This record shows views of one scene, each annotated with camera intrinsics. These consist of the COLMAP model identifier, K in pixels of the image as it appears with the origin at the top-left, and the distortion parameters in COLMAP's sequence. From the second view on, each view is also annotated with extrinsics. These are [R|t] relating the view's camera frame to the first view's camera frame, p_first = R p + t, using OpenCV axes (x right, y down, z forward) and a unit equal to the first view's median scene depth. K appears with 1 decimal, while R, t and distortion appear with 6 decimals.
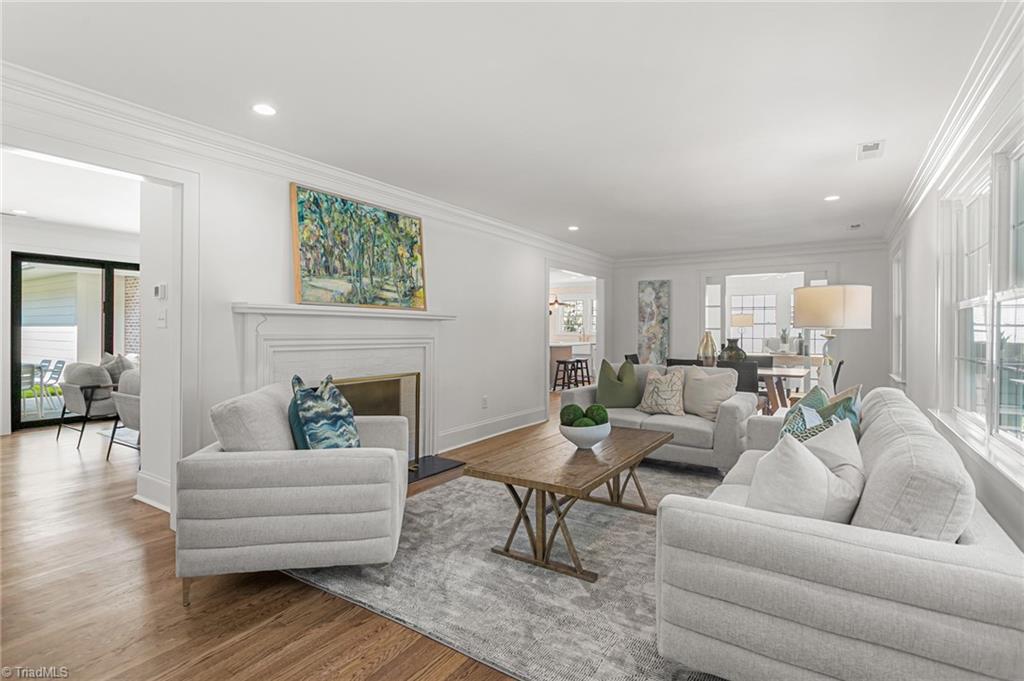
lens RADIAL K [[499.0, 0, 510.9], [0, 499.0, 335.1], [0, 0, 1]] dist [0.001627, 0.000769]
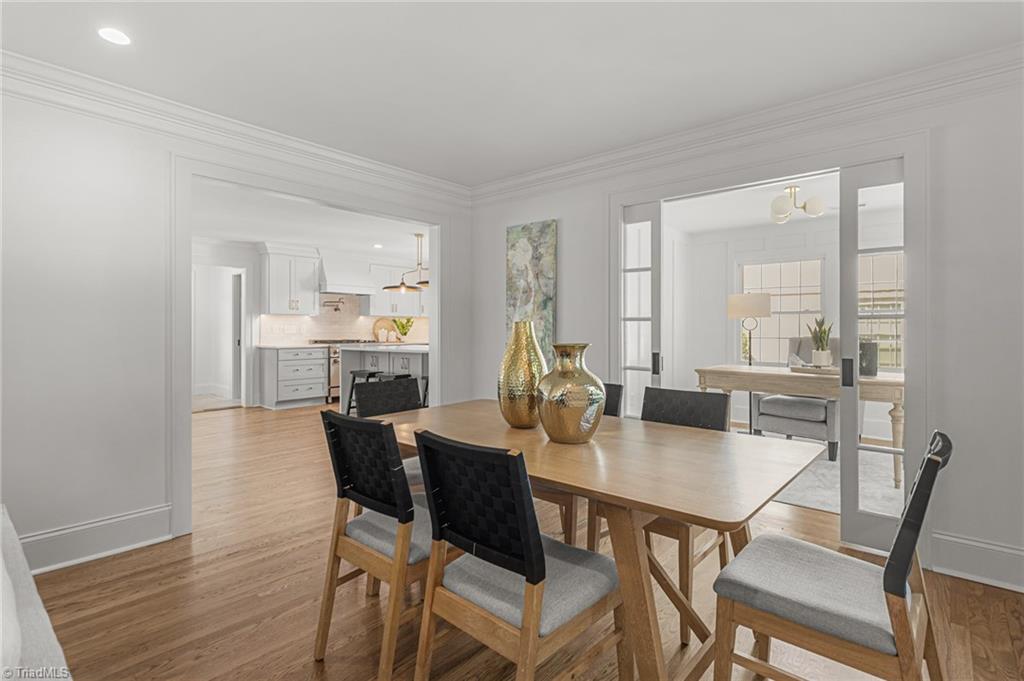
lens RADIAL K [[499.0, 0, 513.3], [0, 499.0, 338.9], [0, 0, 1]] dist [0.001627, 0.000769]
pose [[0.990081, -0.002093, -0.140481, 0.339939], [0.003628, 0.999936, 0.010672, 0.000674], [0.140450, -0.011076, 0.990026, 0.505134]]
